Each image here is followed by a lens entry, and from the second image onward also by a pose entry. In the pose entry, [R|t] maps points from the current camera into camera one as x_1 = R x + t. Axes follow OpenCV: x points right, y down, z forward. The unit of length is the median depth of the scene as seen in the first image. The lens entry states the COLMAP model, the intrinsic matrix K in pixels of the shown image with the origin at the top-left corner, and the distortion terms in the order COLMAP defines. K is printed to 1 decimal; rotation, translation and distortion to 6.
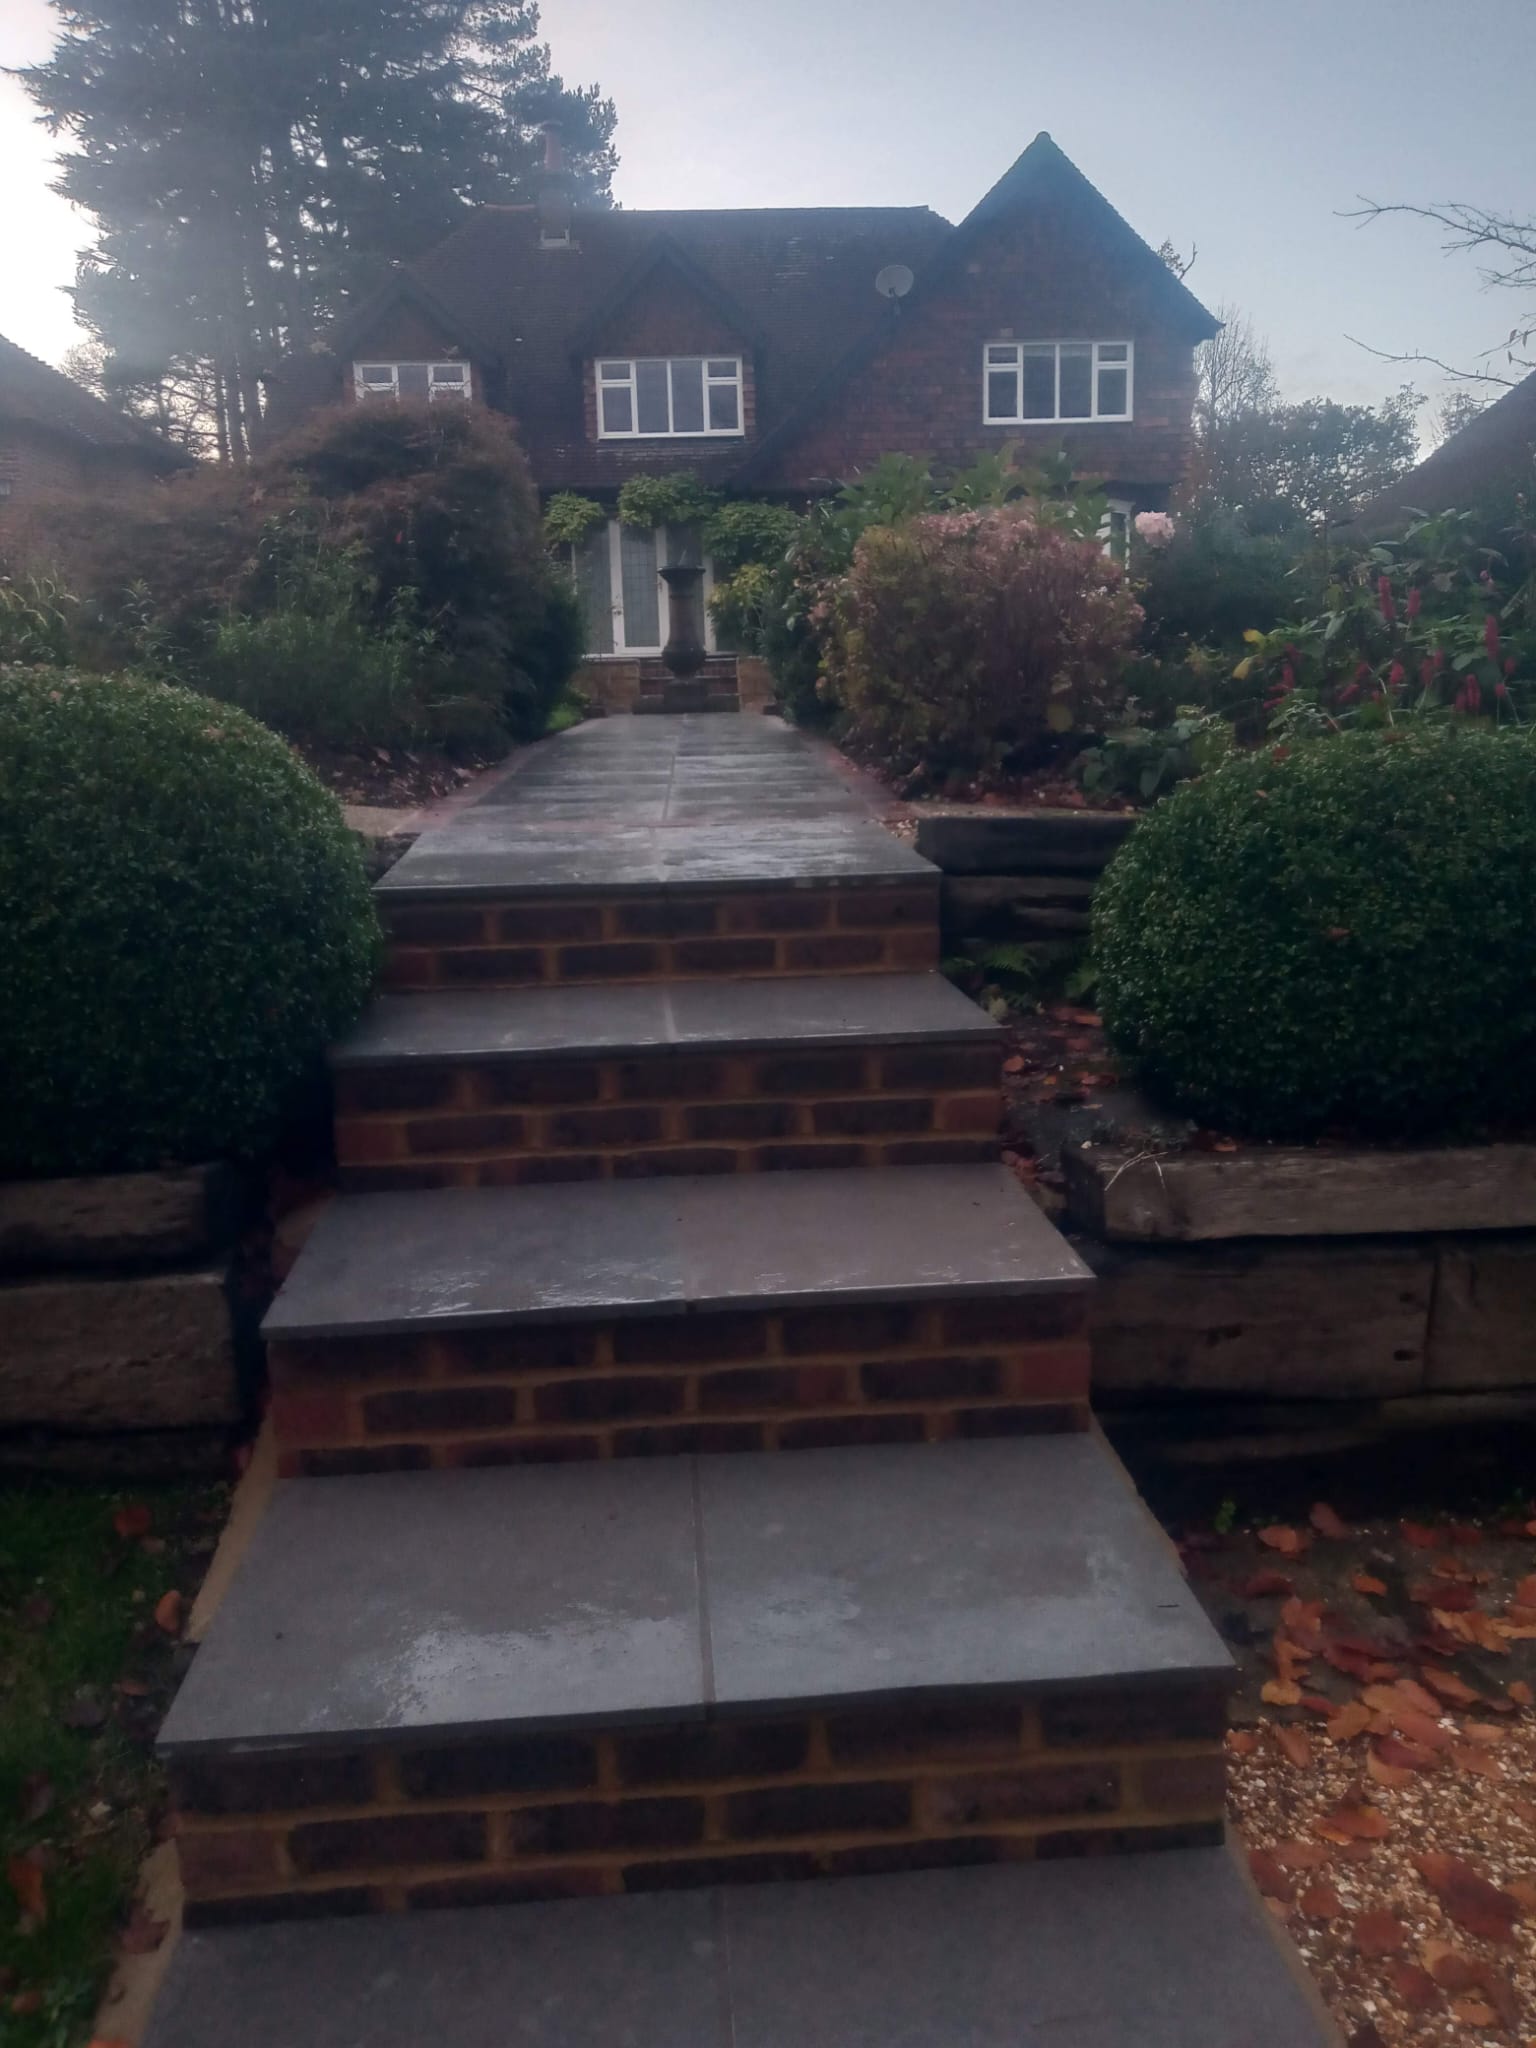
lens RADIAL K [[1607.9, 0, 768.0], [0, 1607.9, 1024.0], [0, 0, 1]] dist [0.047887, -0.148325]
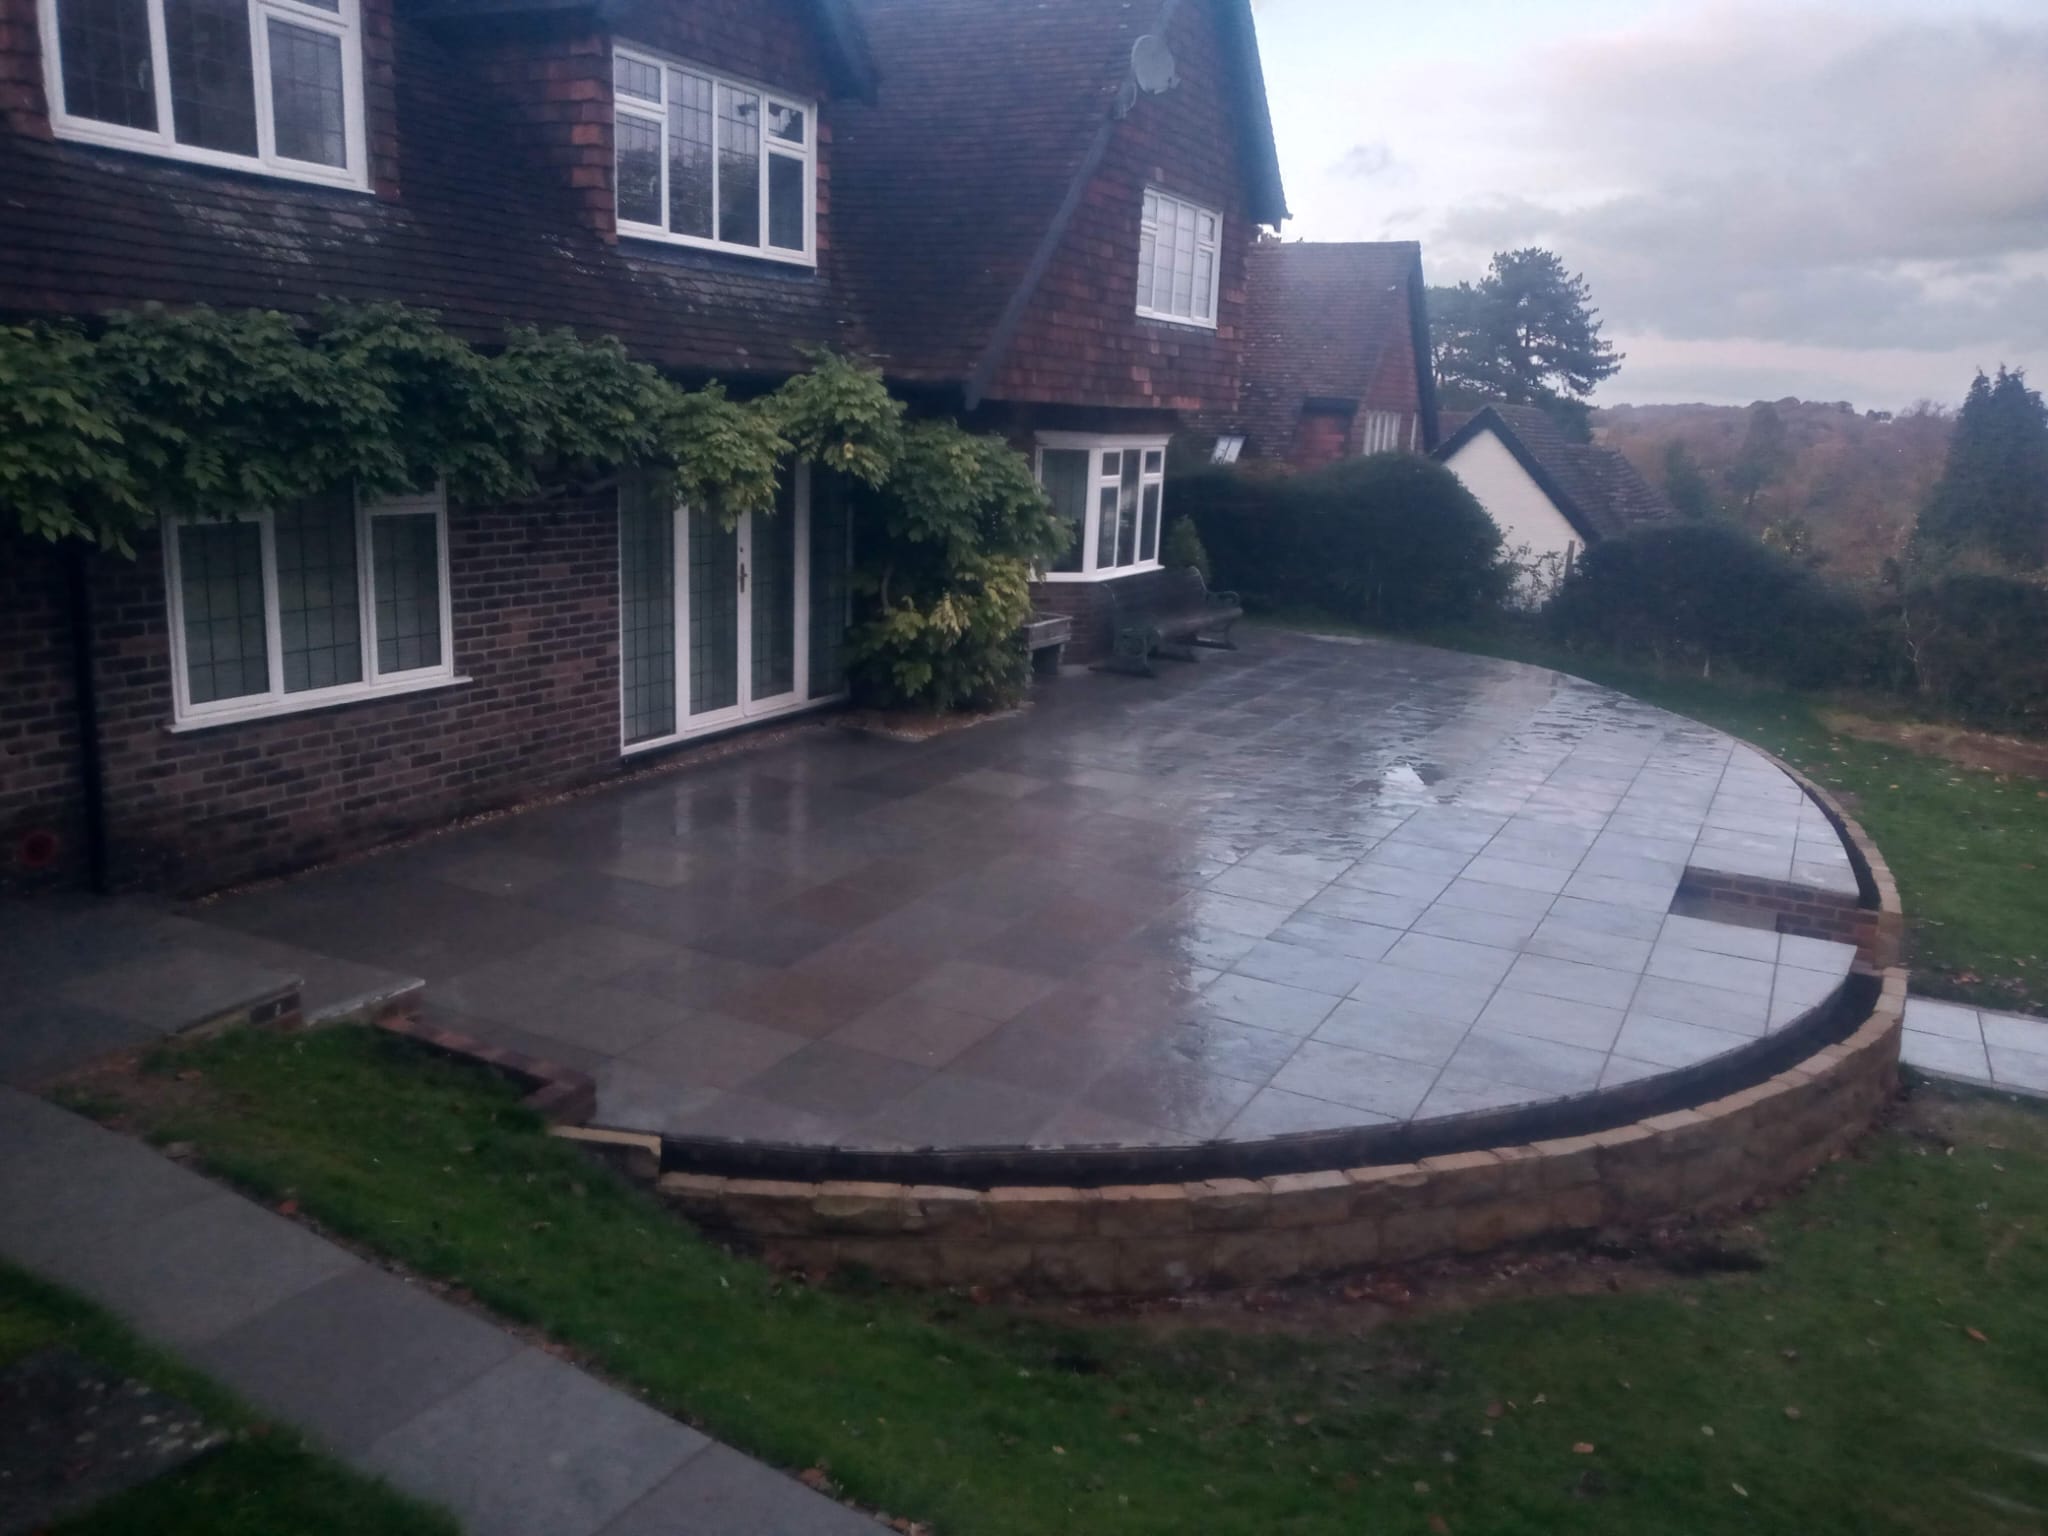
lens RADIAL K [[1570.2, 0, 1024.0], [0, 1570.2, 768.0], [0, 0, 1]] dist [0.054945, -0.129761]
pose [[0.497938, -0.146189, 0.854802, -0.433935], [0.111728, 0.988289, 0.103934, -0.265320], [-0.859985, 0.043753, 0.508440, 0.731100]]
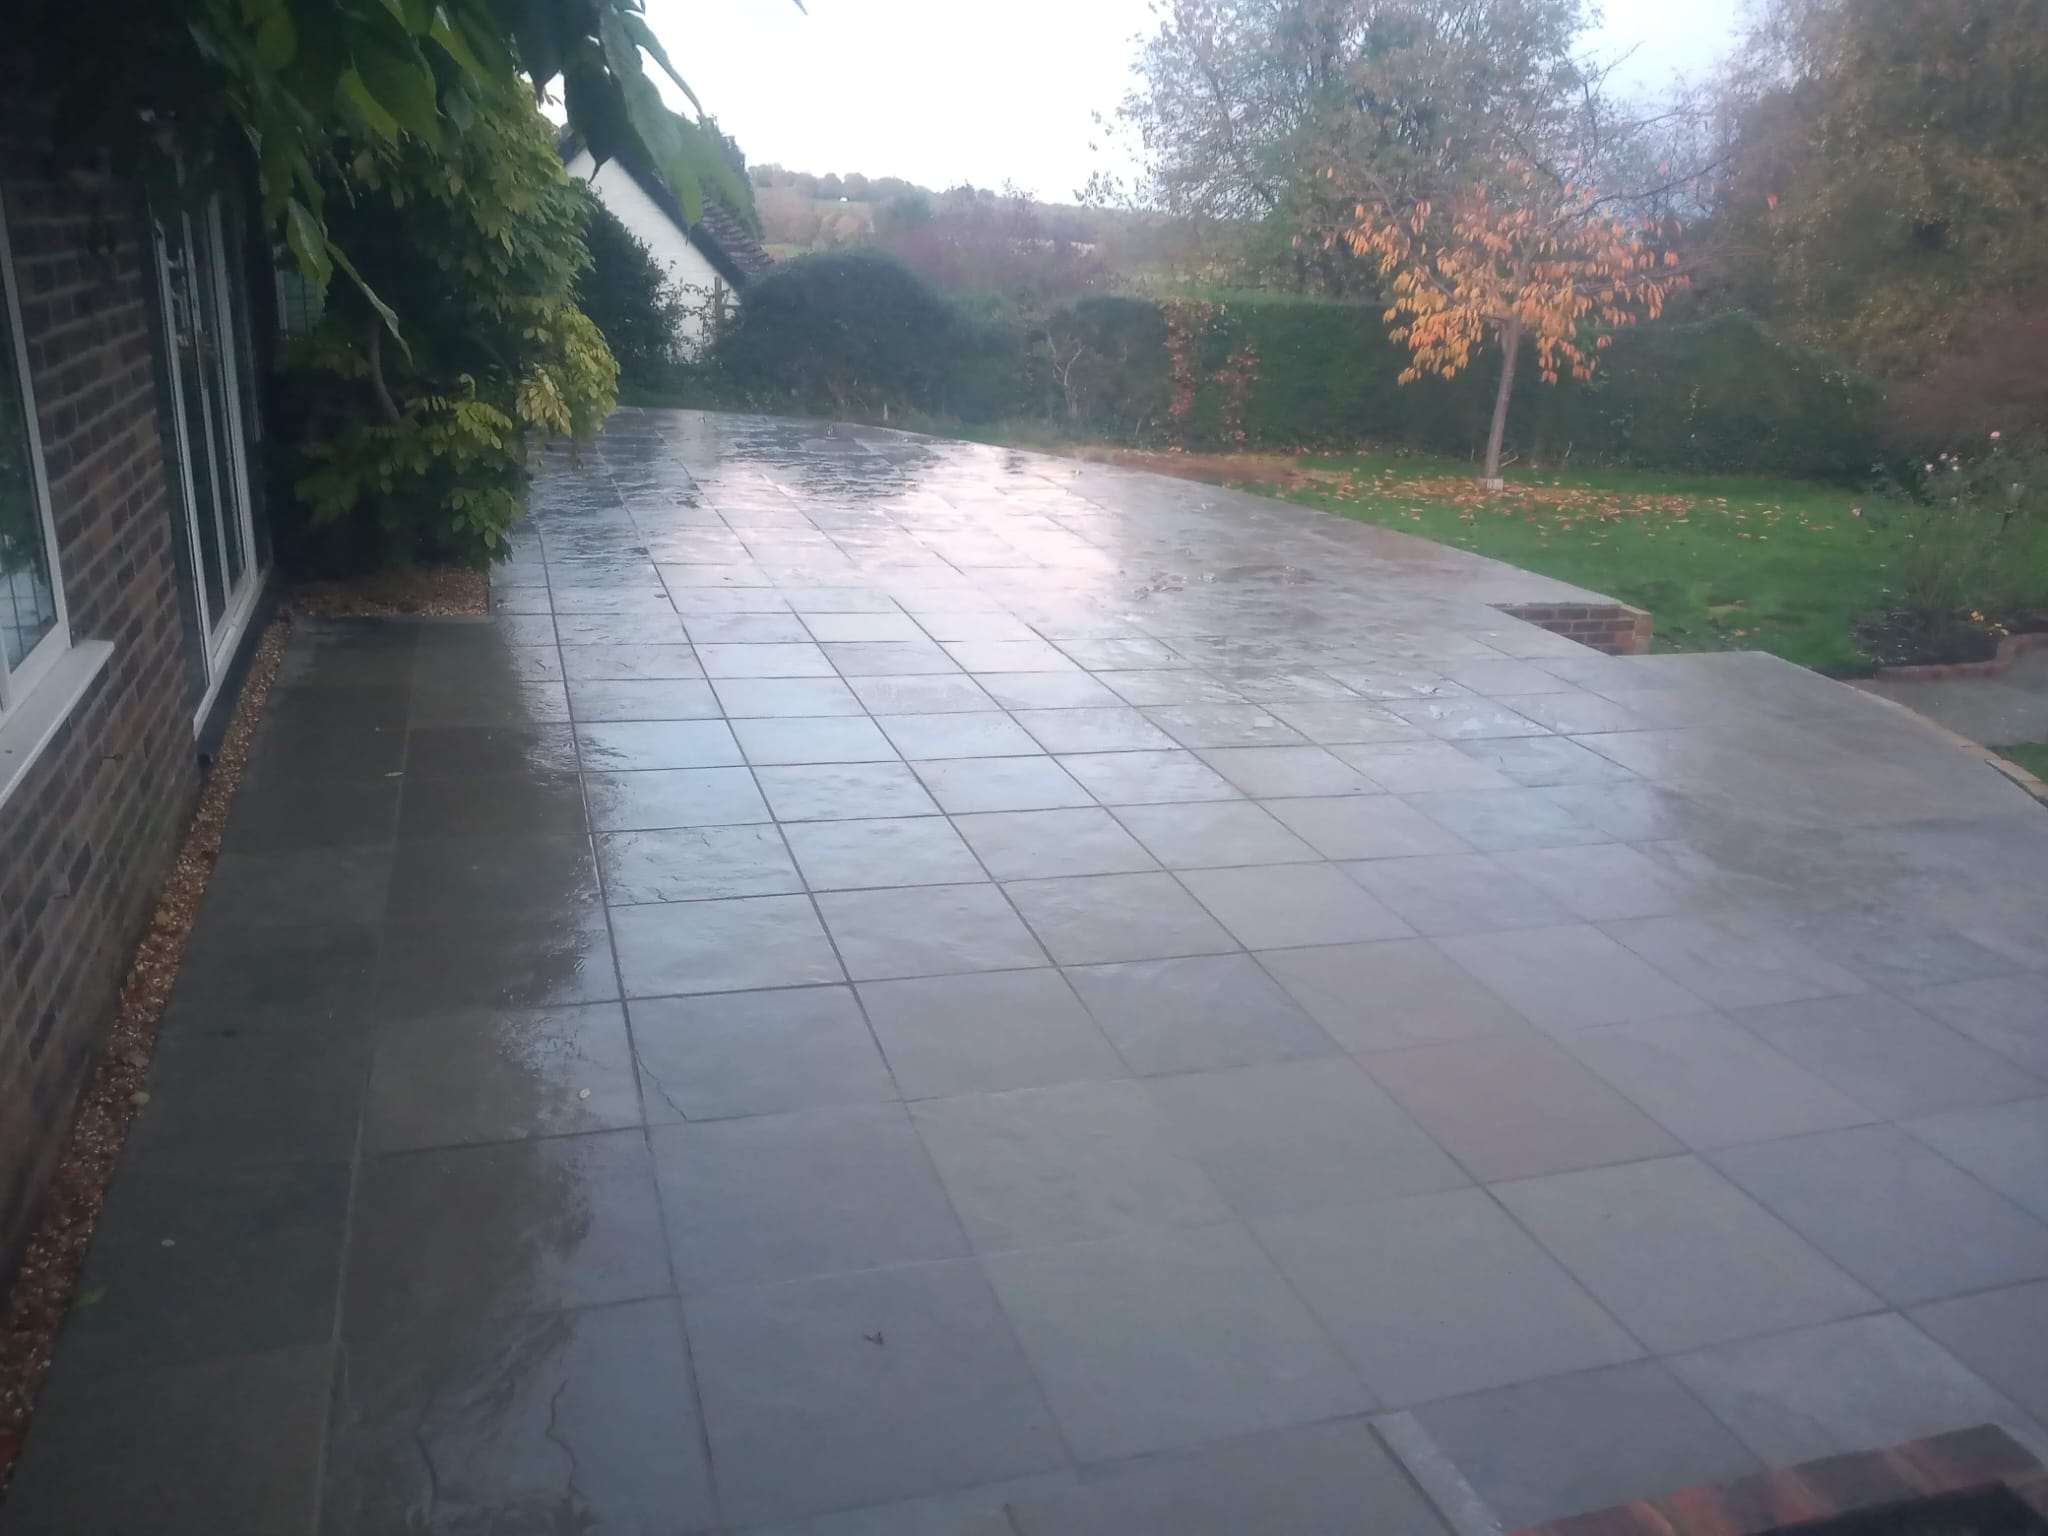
lens RADIAL K [[1609.2, 0, 974.3], [0, 1609.2, 769.6], [0, 0, 1]] dist [0.062744, -0.114424]
pose [[-0.240234, -0.296260, 0.924401, -0.341206], [0.148251, 0.929920, 0.336556, -0.289038], [-0.959327, 0.217896, -0.179478, 0.983220]]
